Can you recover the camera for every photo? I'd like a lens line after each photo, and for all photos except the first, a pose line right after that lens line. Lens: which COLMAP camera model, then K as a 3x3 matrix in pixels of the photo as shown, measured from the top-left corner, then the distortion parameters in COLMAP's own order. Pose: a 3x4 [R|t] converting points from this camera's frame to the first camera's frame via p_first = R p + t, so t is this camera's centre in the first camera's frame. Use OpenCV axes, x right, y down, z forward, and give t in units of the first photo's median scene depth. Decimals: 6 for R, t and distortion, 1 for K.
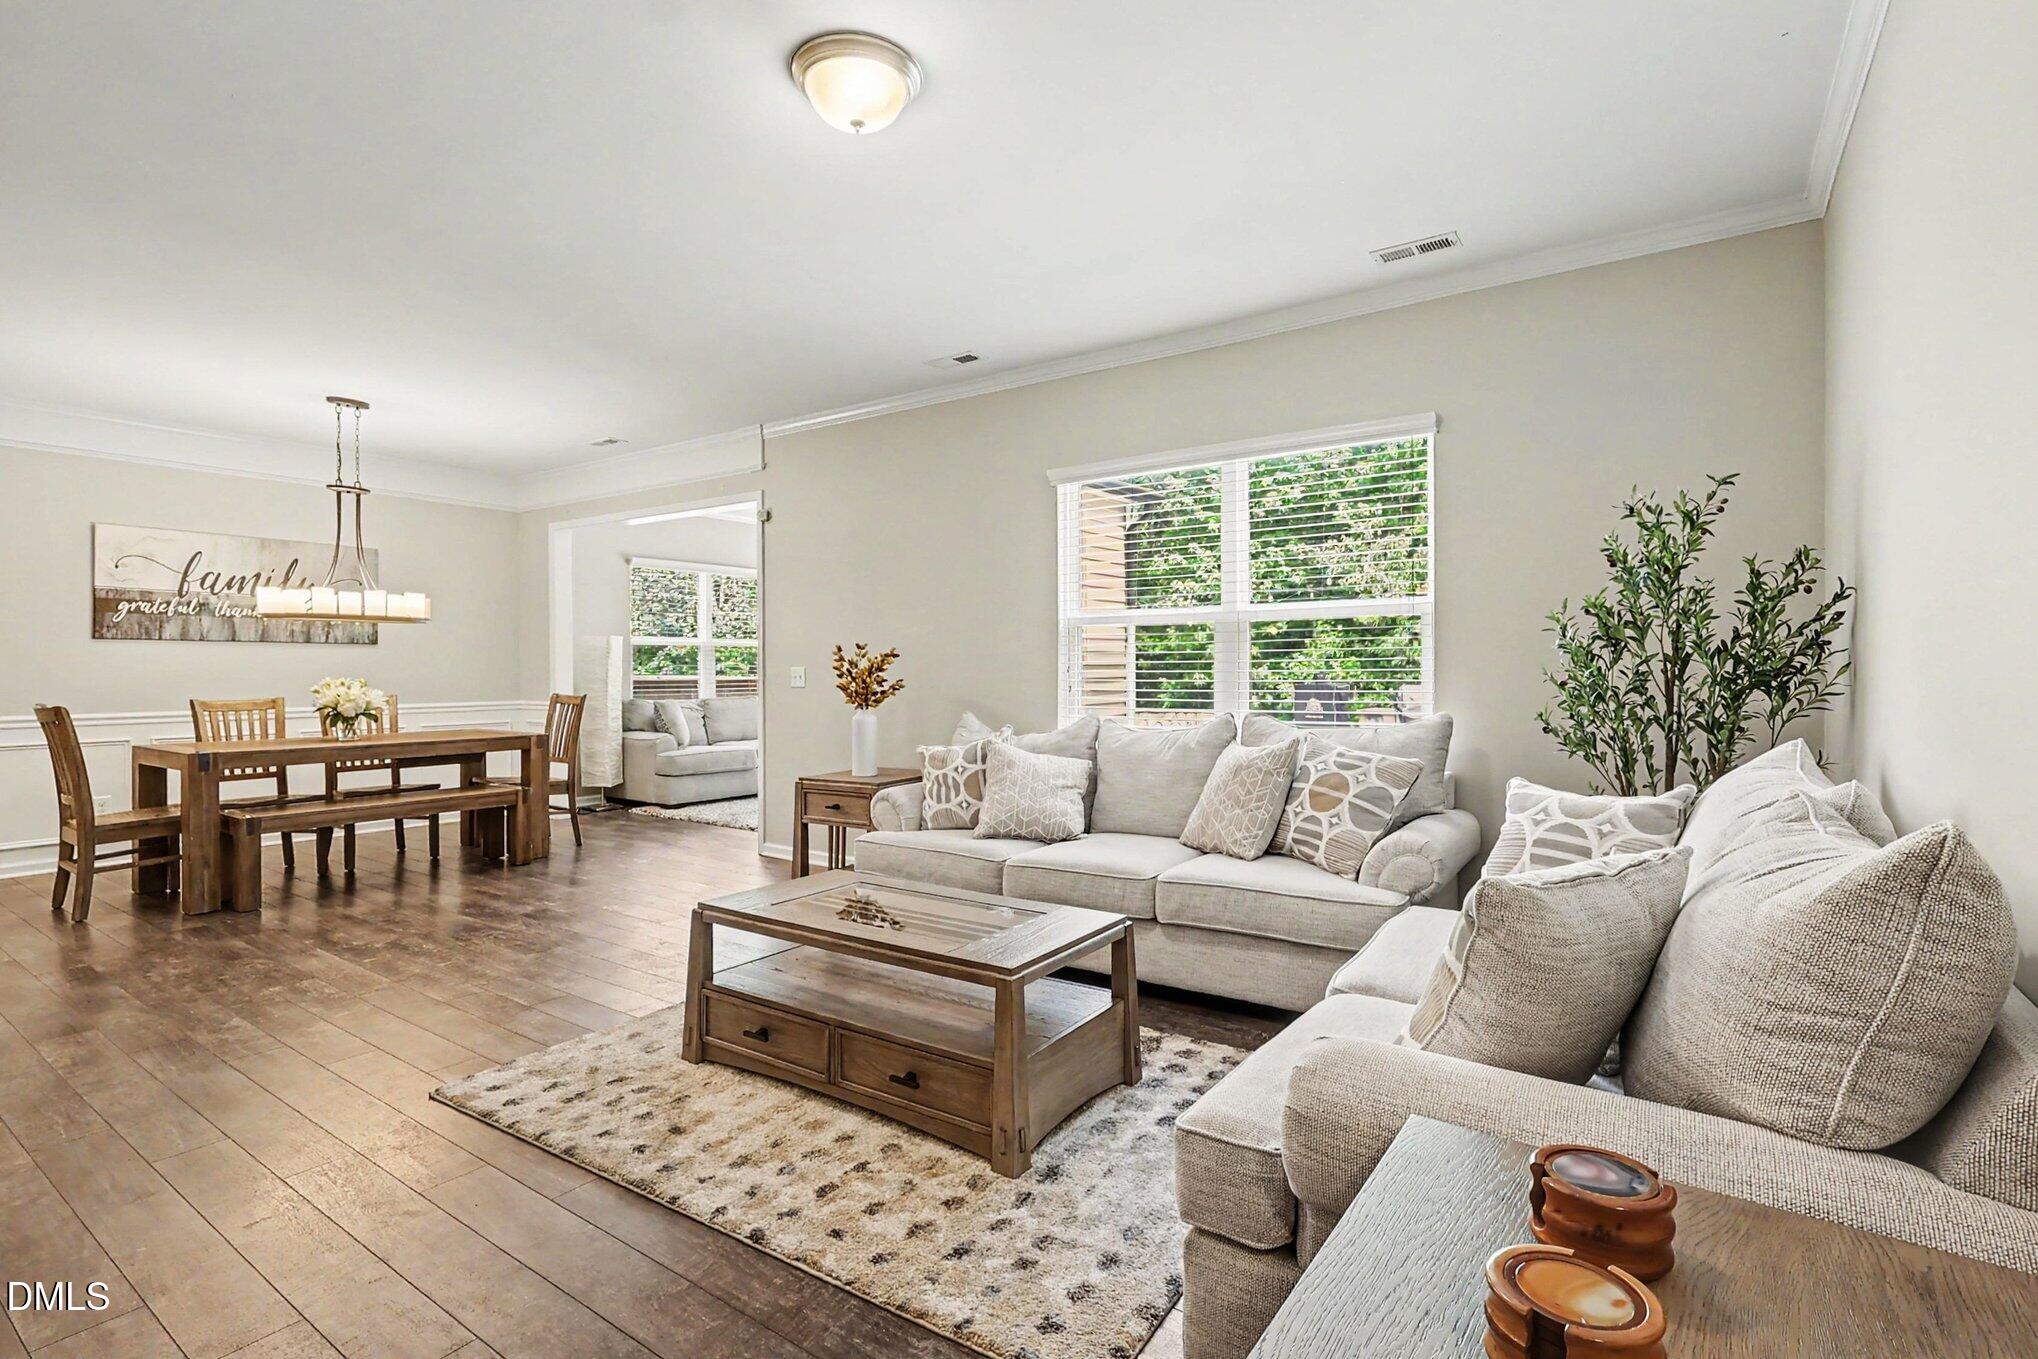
lens RADIAL K [[964.8, 0, 1014.8], [0, 964.8, 677.3], [0, 0, 1]] dist [-0.000304, 0.000336]
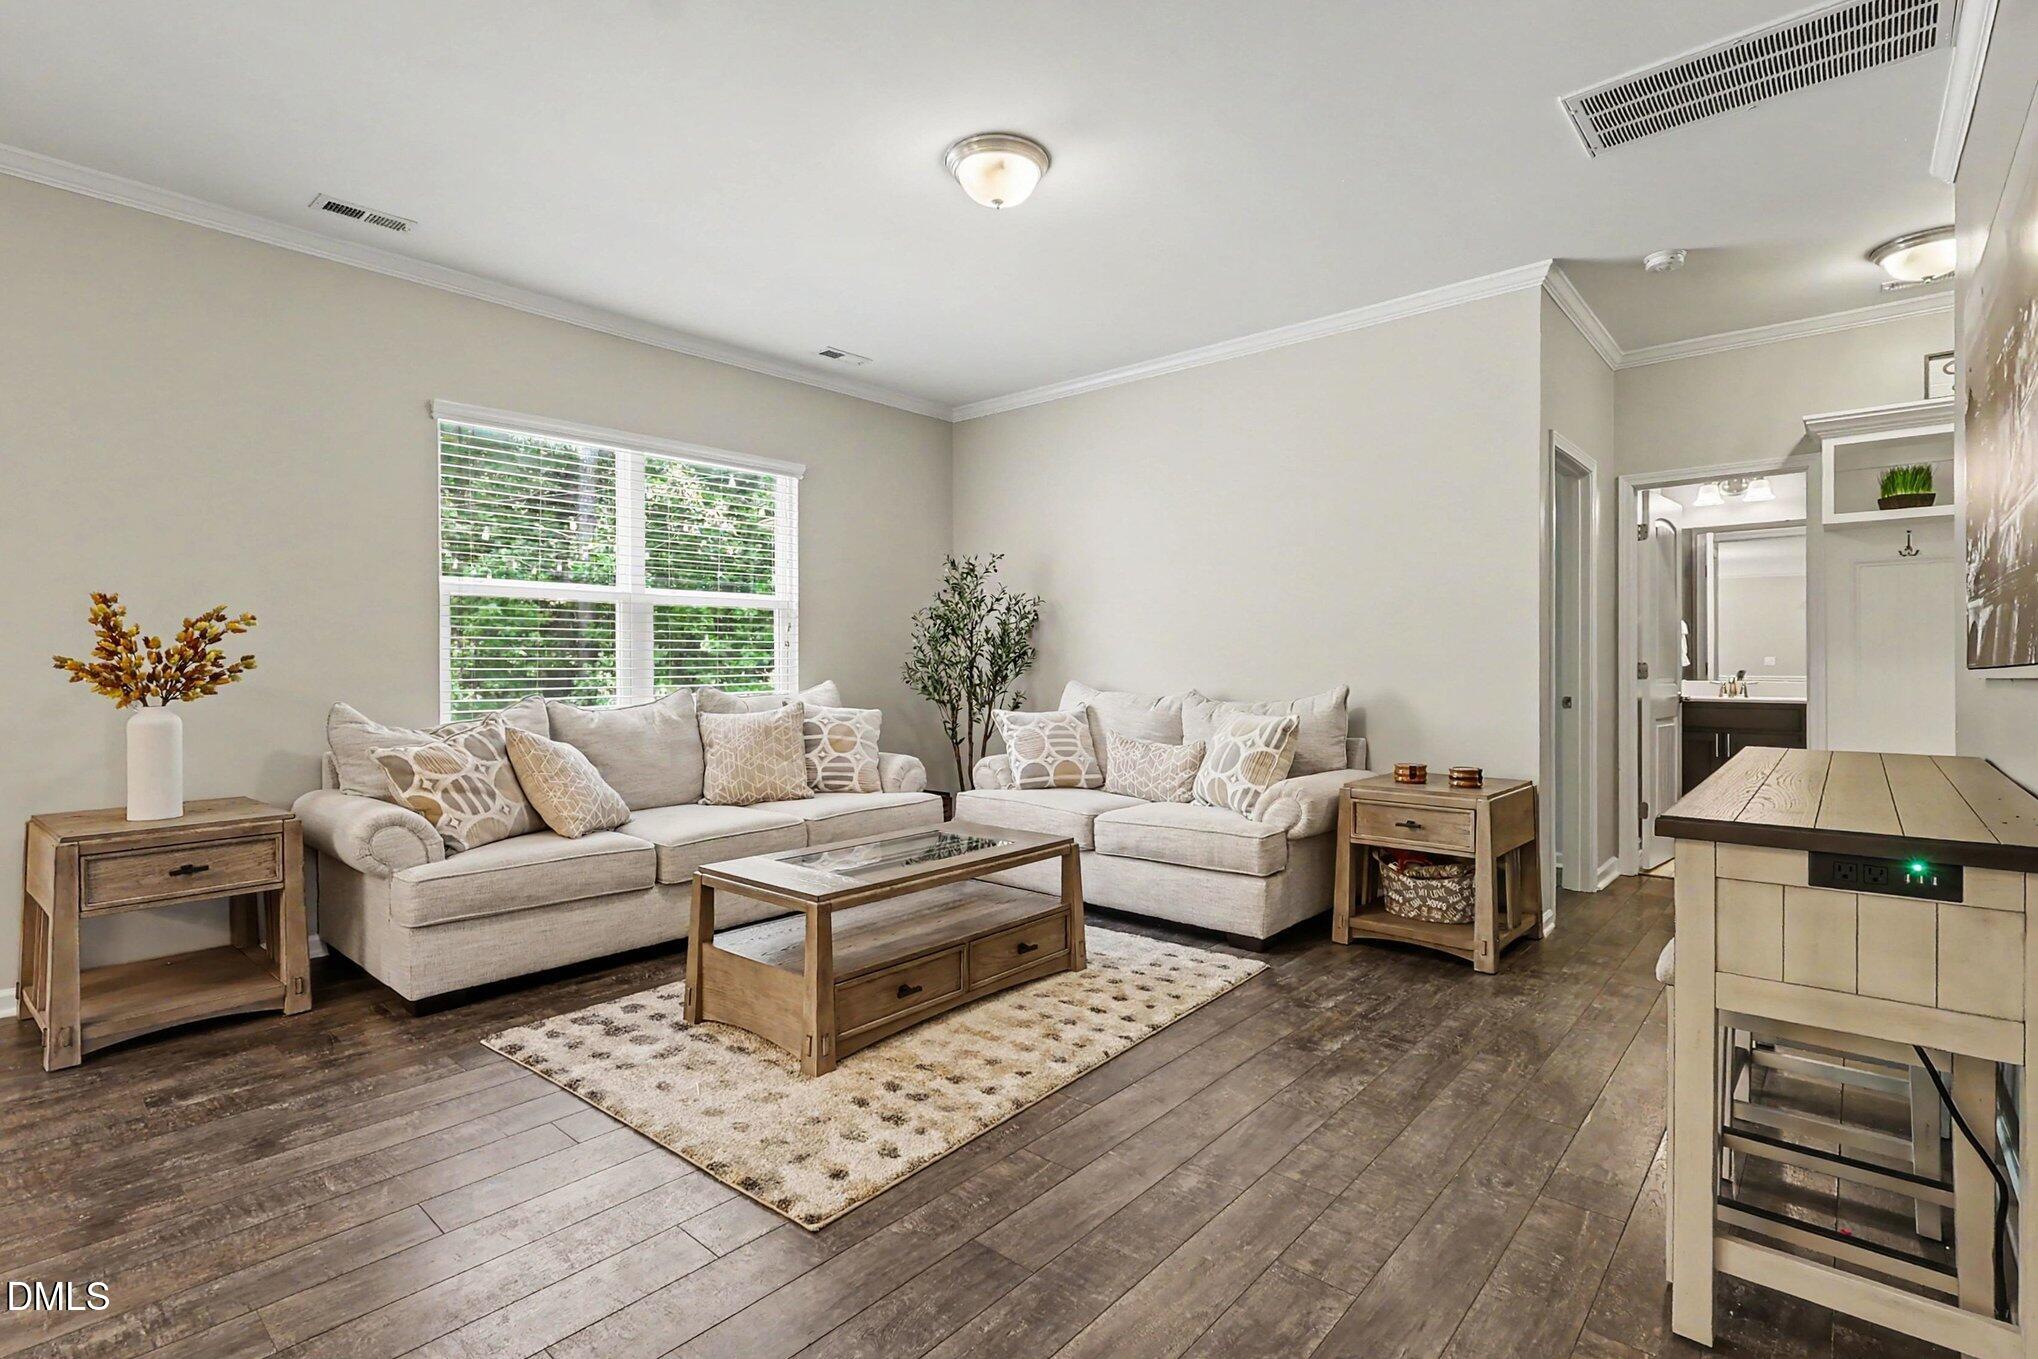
lens RADIAL K [[964.8, 0, 1009.7], [0, 964.8, 674.6], [0, 0, 1]] dist [-0.000304, 0.000336]
pose [[0.104316, -0.003576, 0.994538, -0.695976], [0.014181, 0.999897, 0.002108, 0.020179], [-0.994443, 0.013883, 0.104356, 0.428823]]
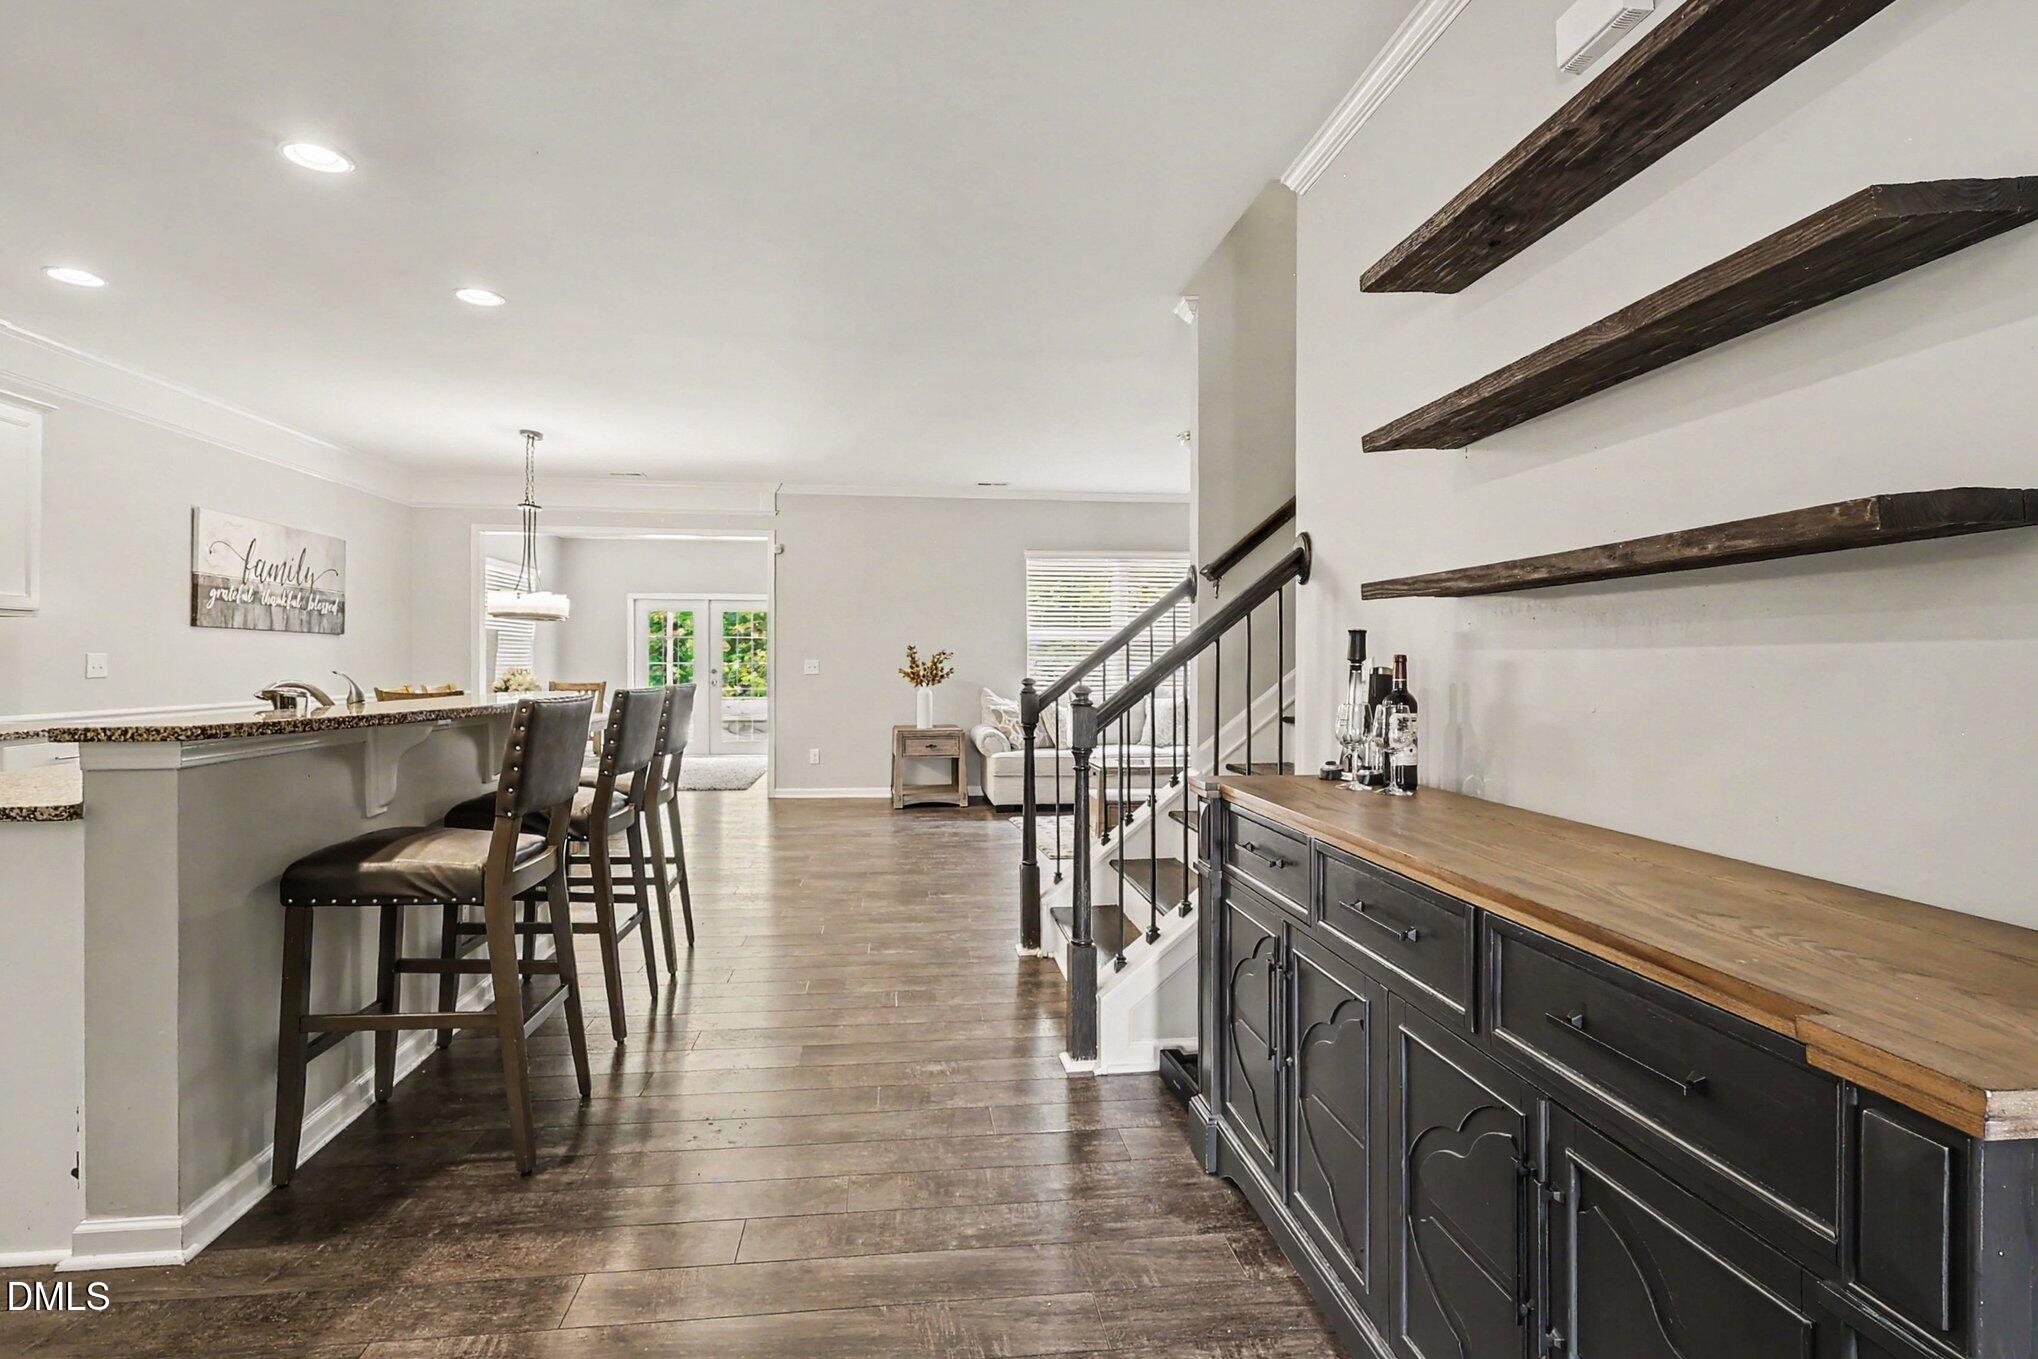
lens RADIAL K [[964.8, 0, 1022.3], [0, 964.8, 662.5], [0, 0, 1]] dist [-0.000304, 0.000336]
pose [[0.729459, 0.003626, 0.684015, -1.166165], [0.001882, 0.999972, -0.007308, 0.004764], [-0.684022, 0.006619, 0.729432, -0.302696]]
